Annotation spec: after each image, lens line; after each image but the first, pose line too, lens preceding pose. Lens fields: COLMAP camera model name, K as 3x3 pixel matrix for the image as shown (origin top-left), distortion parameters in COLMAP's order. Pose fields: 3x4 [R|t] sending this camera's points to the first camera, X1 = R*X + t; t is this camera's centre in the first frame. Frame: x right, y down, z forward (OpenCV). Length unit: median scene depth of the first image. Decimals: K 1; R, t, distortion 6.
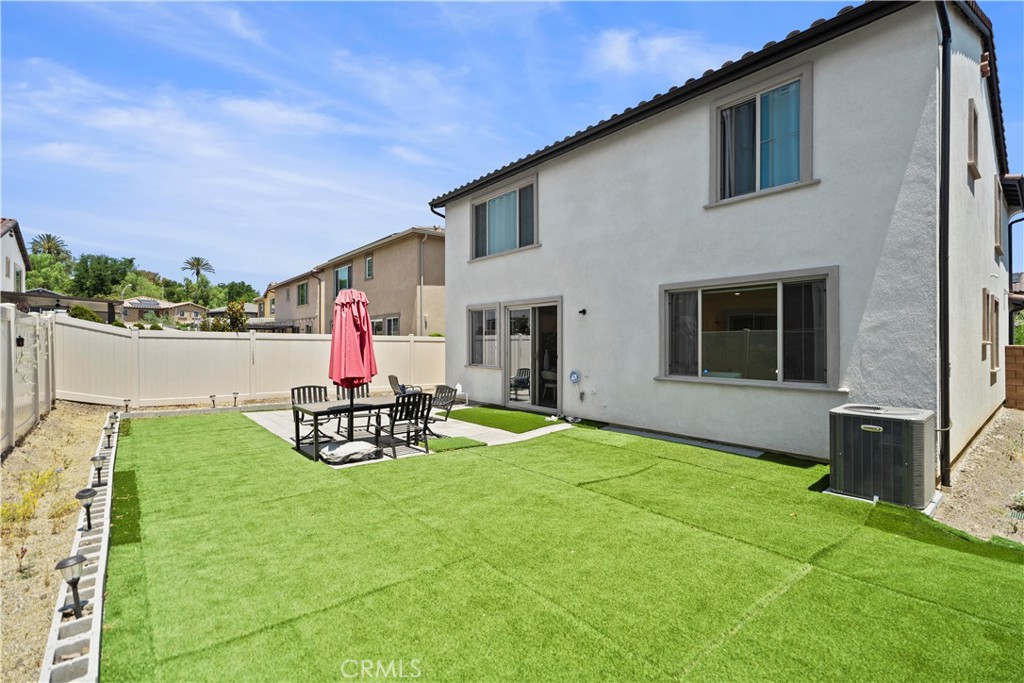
lens RADIAL K [[463.8, 0, 514.0], [0, 463.8, 341.8], [0, 0, 1]] dist [0.010387, -0.002887]
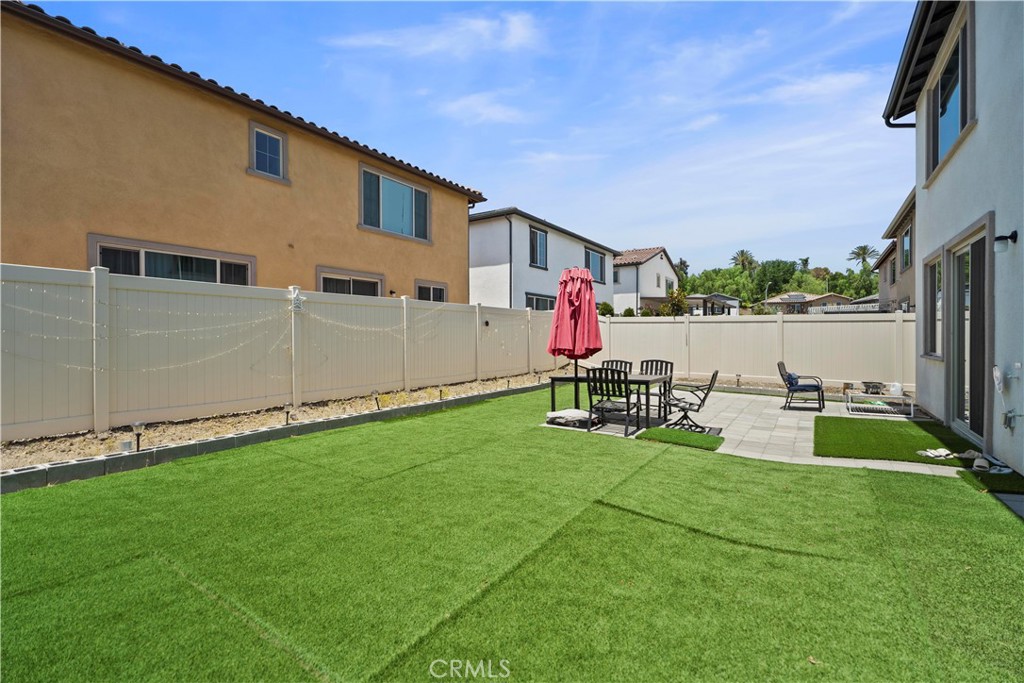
lens RADIAL K [[463.8, 0, 512.9], [0, 463.8, 338.6], [0, 0, 1]] dist [0.010387, -0.002887]
pose [[0.274911, 0.003937, -0.961462, 0.408020], [0.002987, 0.999983, 0.004948, 0.028793], [0.961465, -0.004232, 0.274894, 0.355167]]
